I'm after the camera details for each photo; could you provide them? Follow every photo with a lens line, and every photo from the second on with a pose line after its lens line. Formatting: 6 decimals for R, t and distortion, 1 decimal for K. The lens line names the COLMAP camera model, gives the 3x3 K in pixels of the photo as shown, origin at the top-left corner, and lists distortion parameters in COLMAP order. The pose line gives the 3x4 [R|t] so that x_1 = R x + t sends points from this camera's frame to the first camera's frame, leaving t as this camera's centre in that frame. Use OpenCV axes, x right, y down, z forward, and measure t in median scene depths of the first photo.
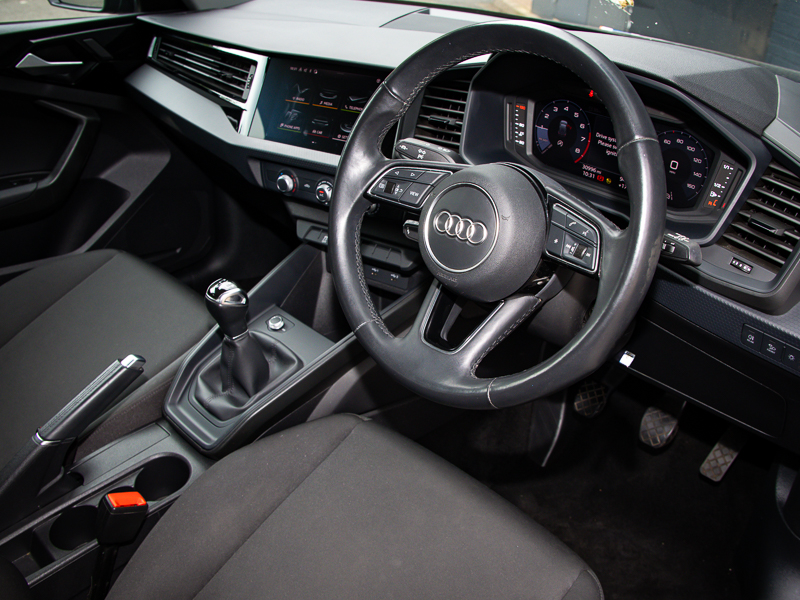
lens RADIAL K [[761.9, 0, 400.0], [0, 761.9, 300.0], [0, 0, 1]] dist [-0.161944, -0.001581]
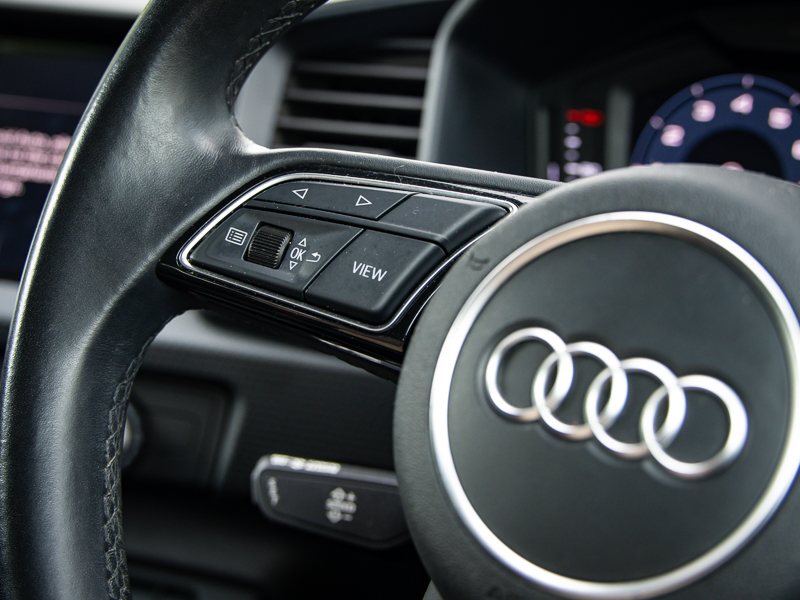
lens RADIAL K [[1159.3, 0, 400.0], [0, 1159.3, 300.0], [0, 0, 1]] dist [0.006582, 0.012204]
pose [[0.968910, 0.087956, 0.231253, -0.048533], [-0.029756, 0.969318, -0.244001, -0.027958], [-0.245619, 0.229534, 0.941799, 0.502218]]
